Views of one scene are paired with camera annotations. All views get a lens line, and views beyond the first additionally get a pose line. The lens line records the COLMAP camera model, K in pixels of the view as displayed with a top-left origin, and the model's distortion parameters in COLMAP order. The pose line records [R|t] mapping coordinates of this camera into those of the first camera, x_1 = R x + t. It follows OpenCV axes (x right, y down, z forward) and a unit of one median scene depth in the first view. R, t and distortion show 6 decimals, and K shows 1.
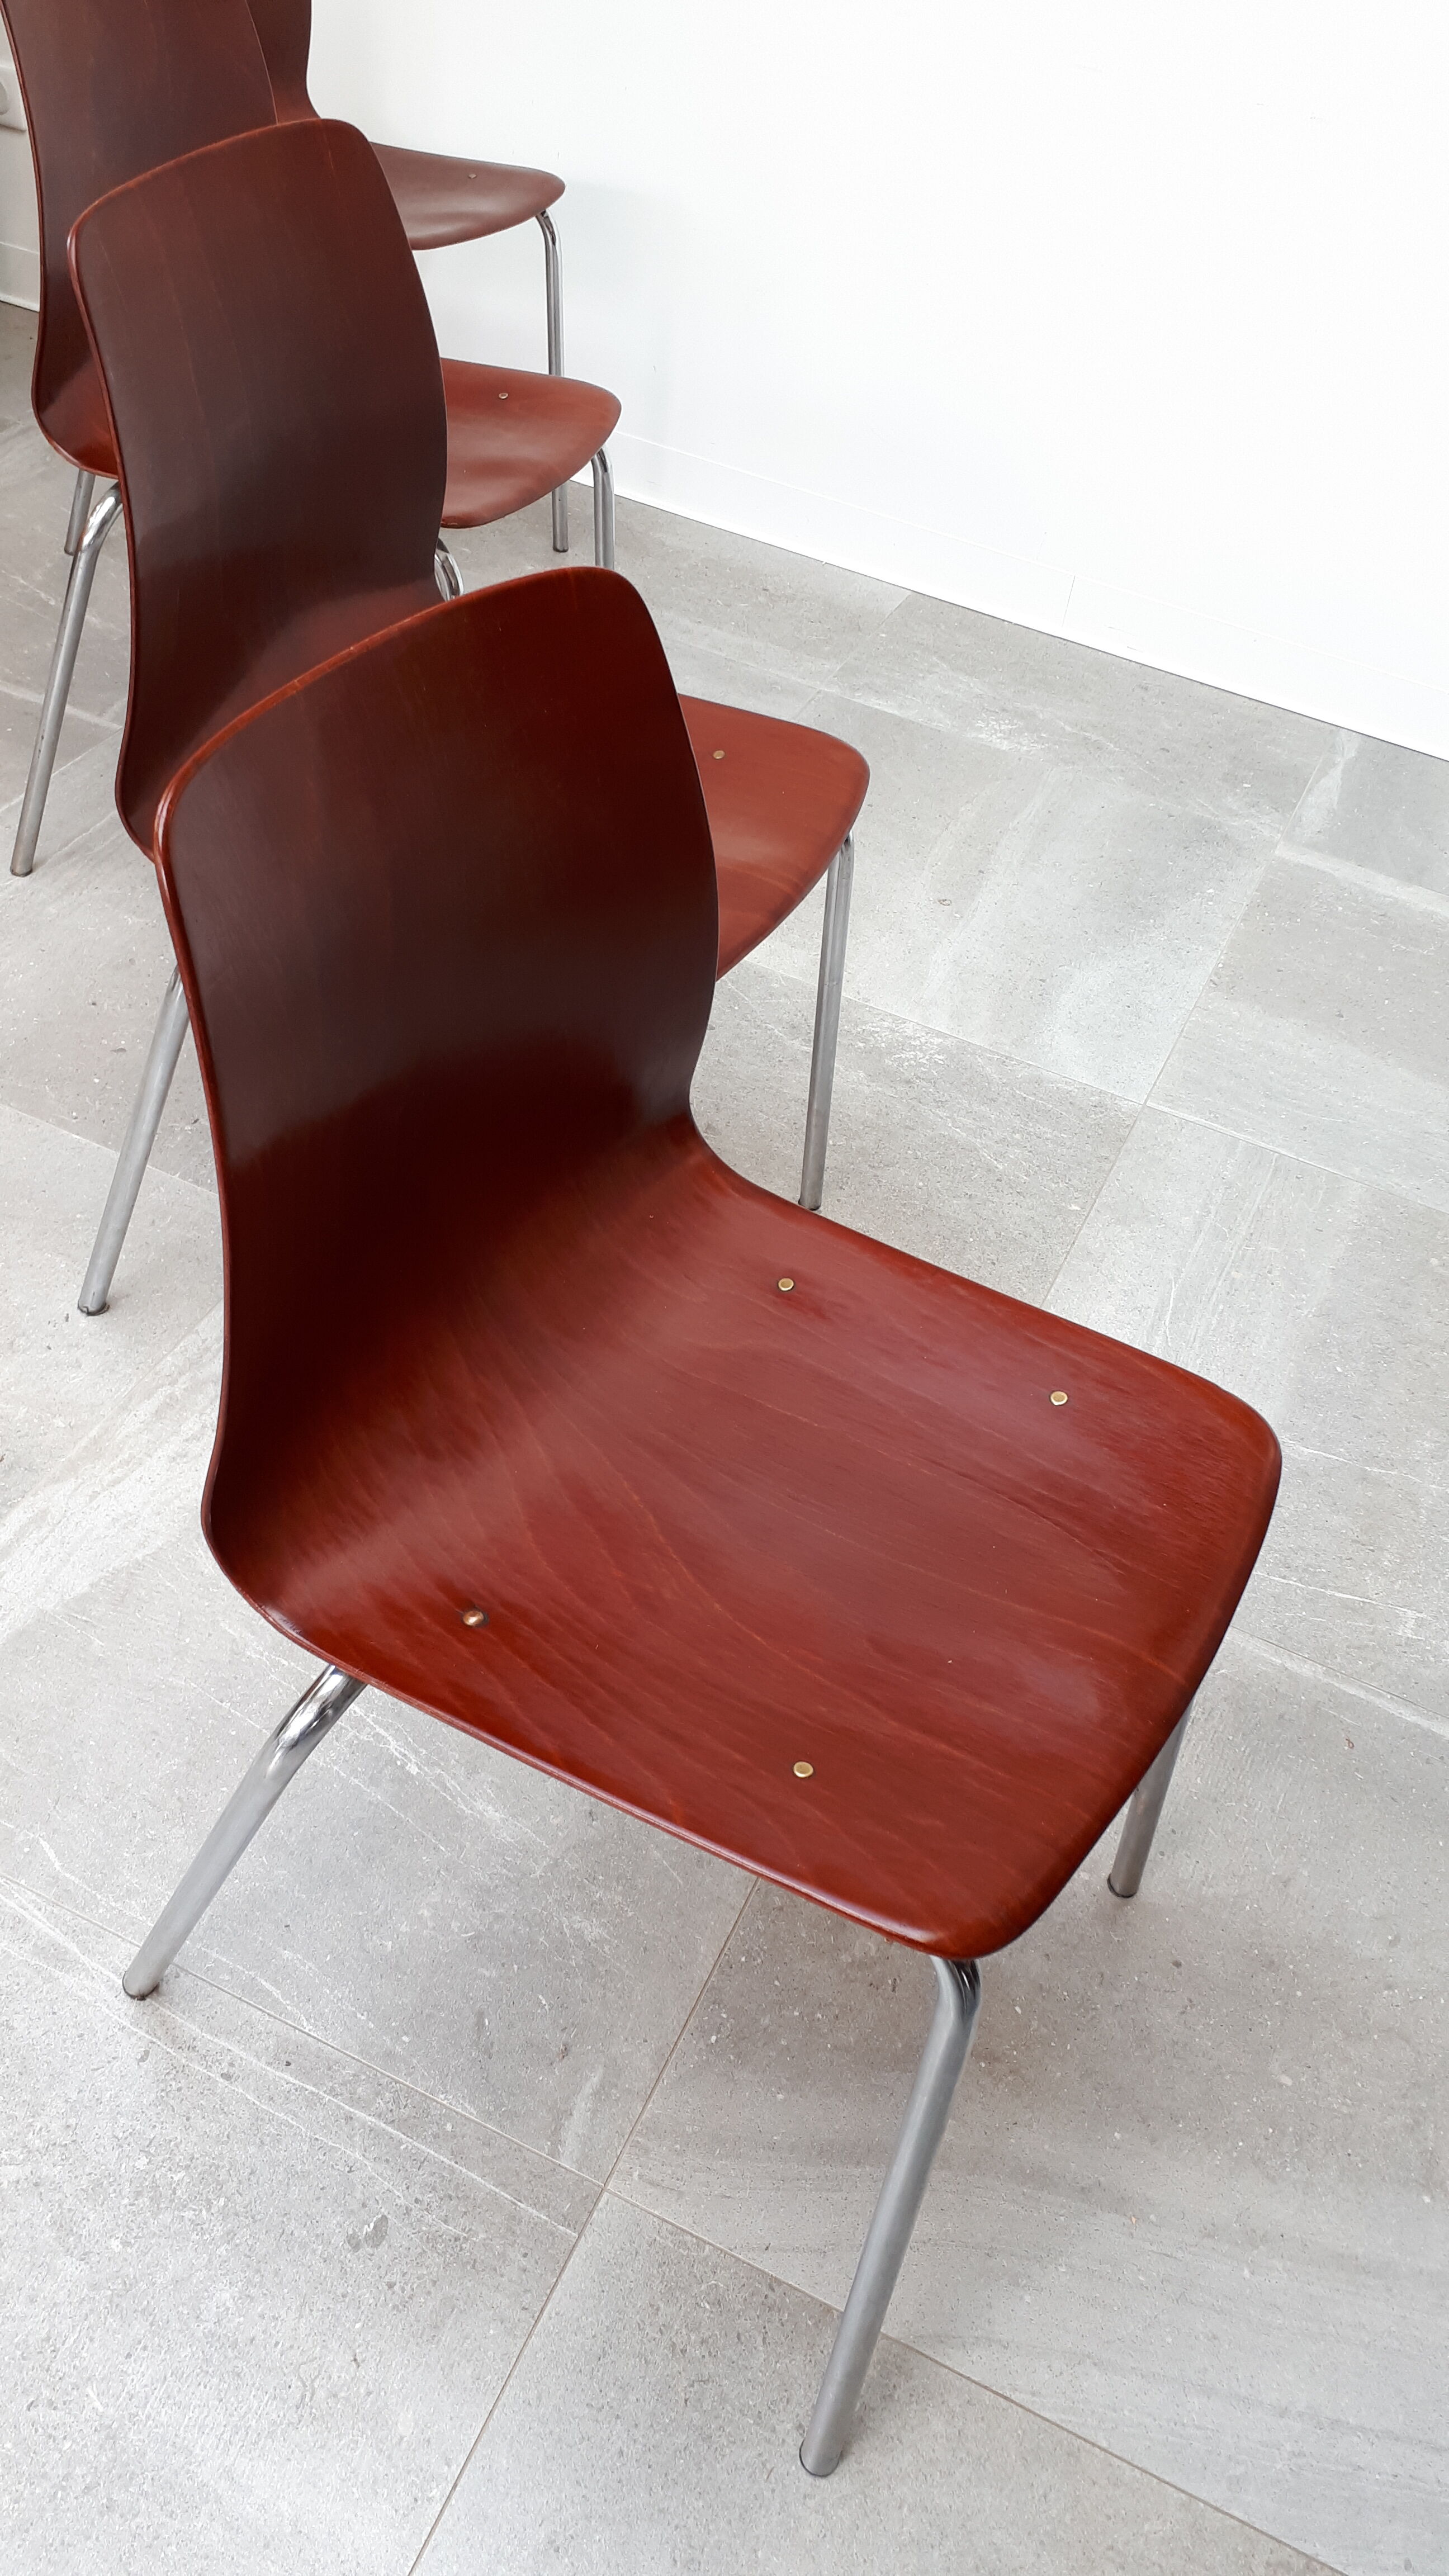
lens RADIAL K [[2090.6, 0, 724.5], [0, 2090.6, 1288.0], [0, 0, 1]] dist [0.145011, -0.214399]
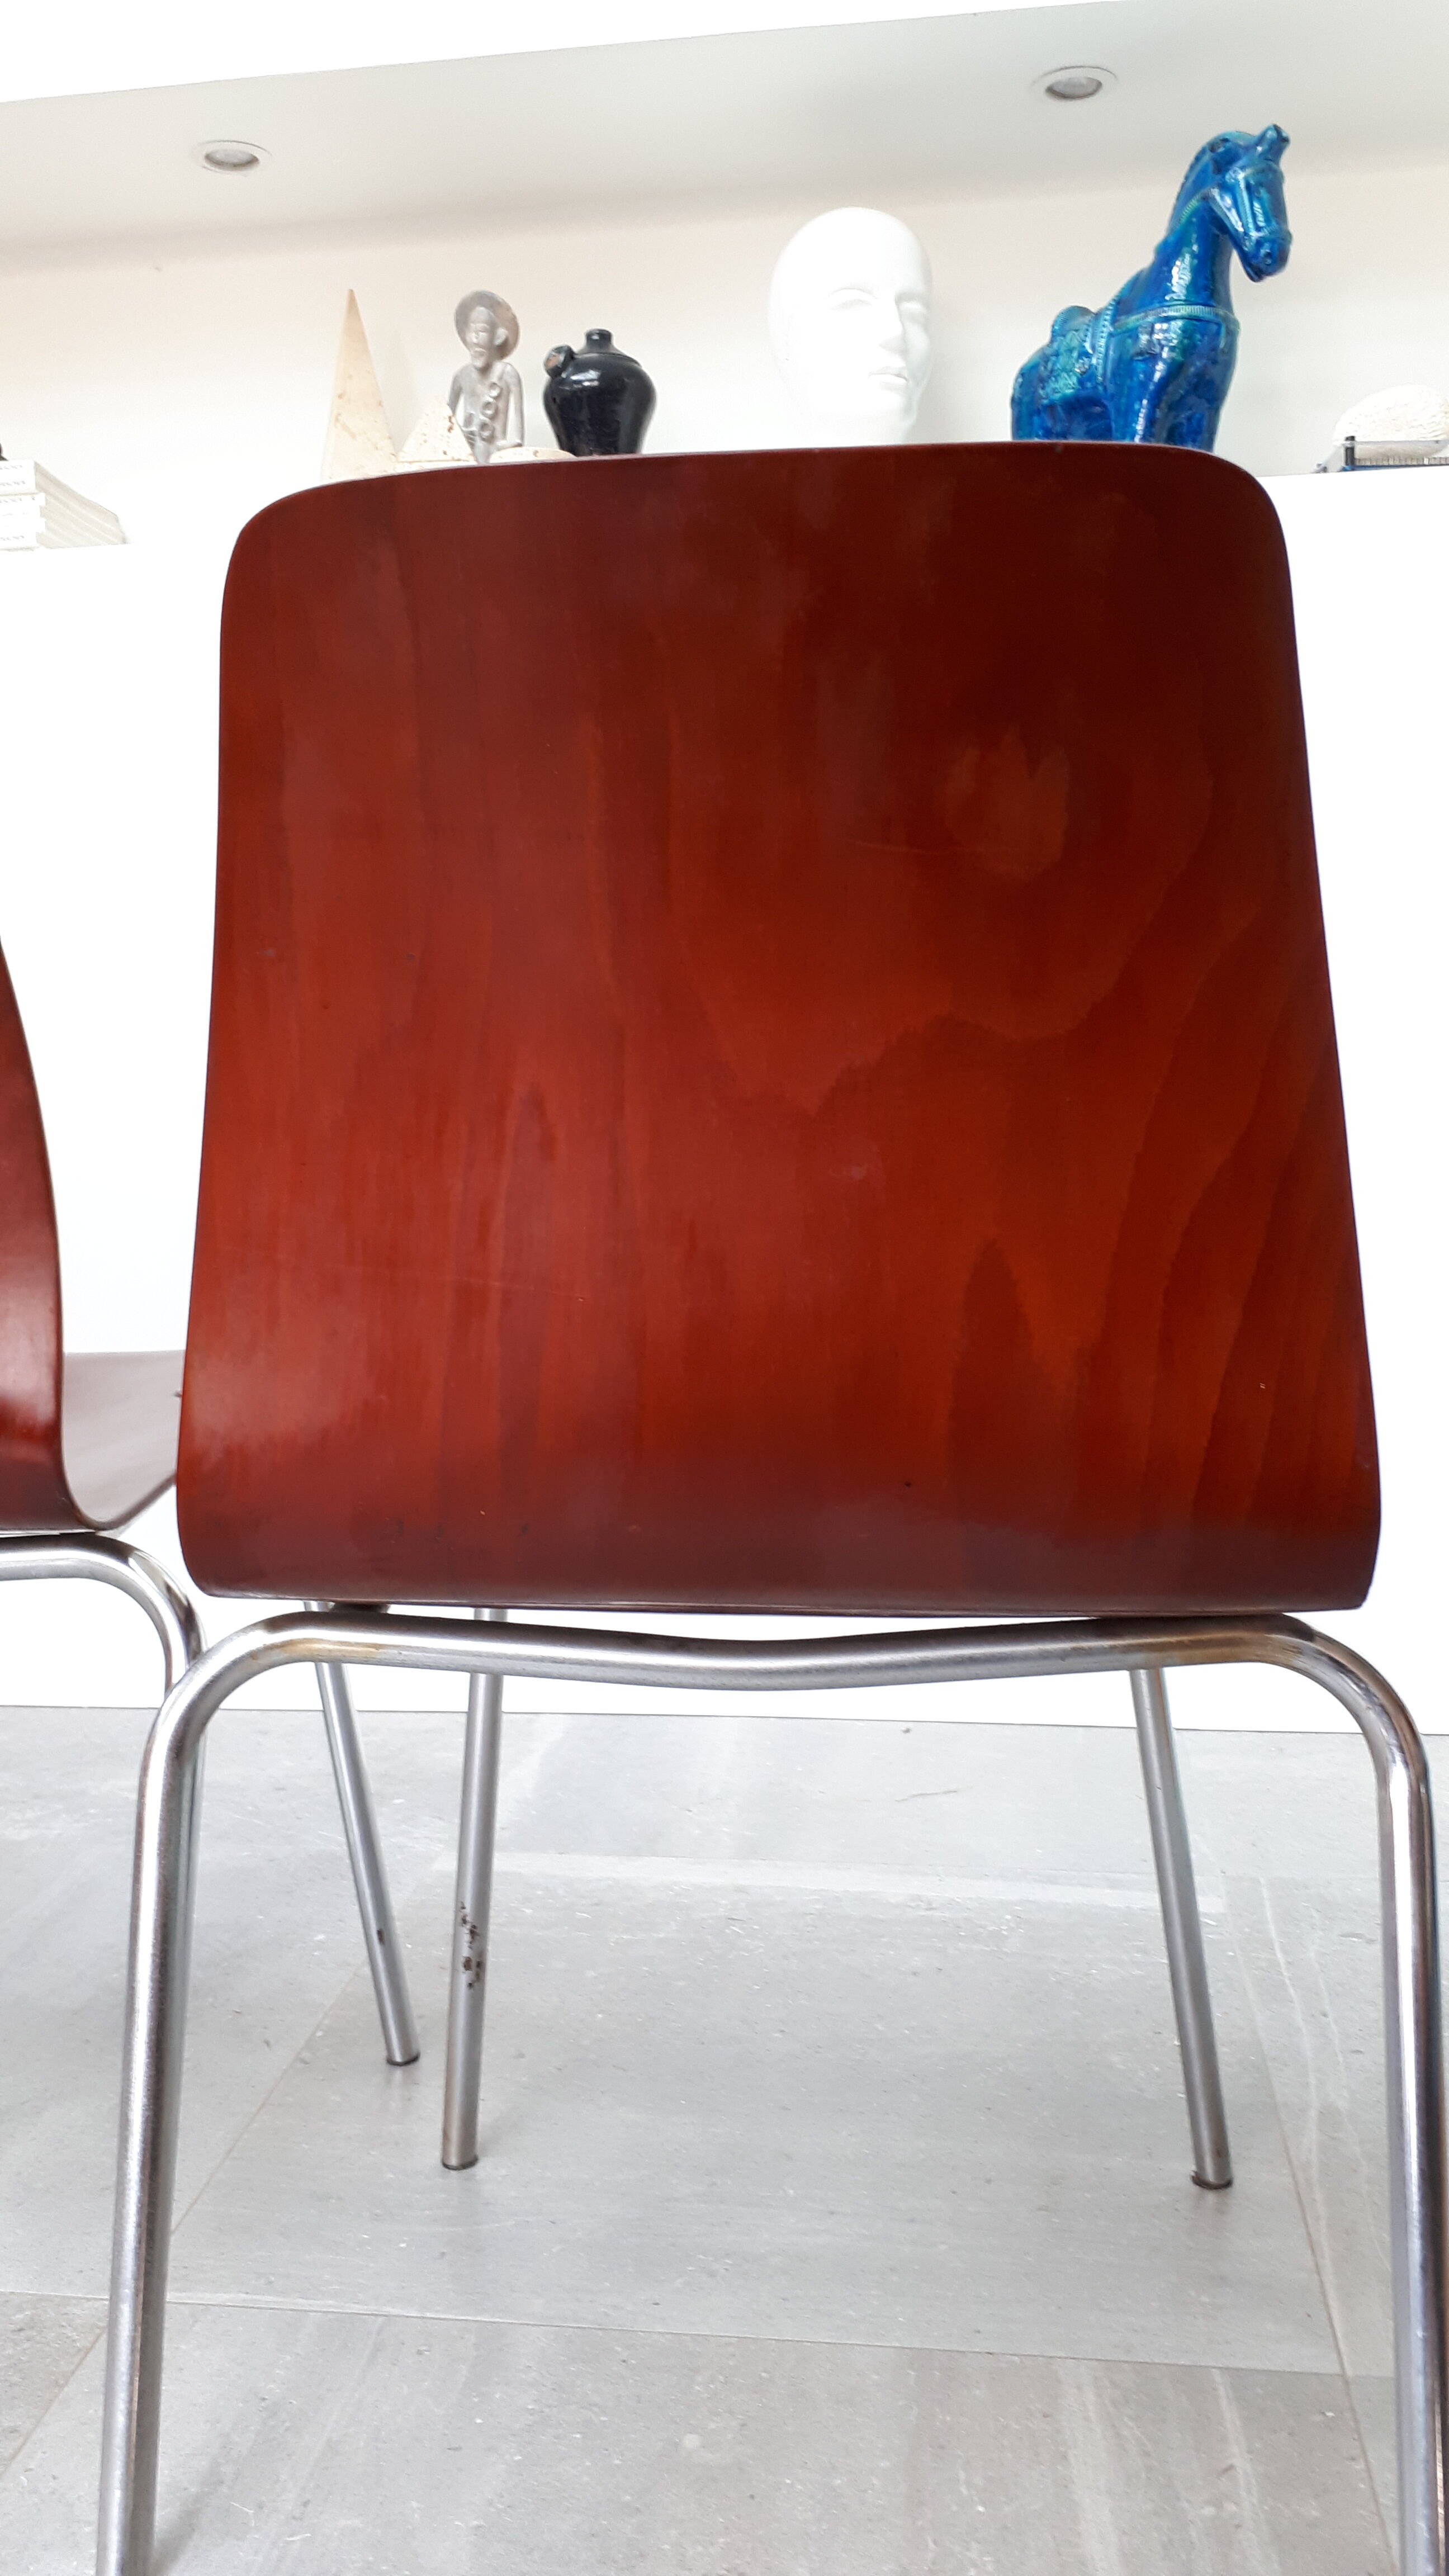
lens RADIAL K [[2074.4, 0, 724.0], [0, 2074.4, 1278.7], [0, 0, 1]] dist [-0.002526, 0.004175]
pose [[0.949185, -0.173527, 0.262559, 0.254774], [0.294459, 0.784152, -0.546259, 0.038076], [-0.111095, 0.595814, 0.795402, 0.447197]]
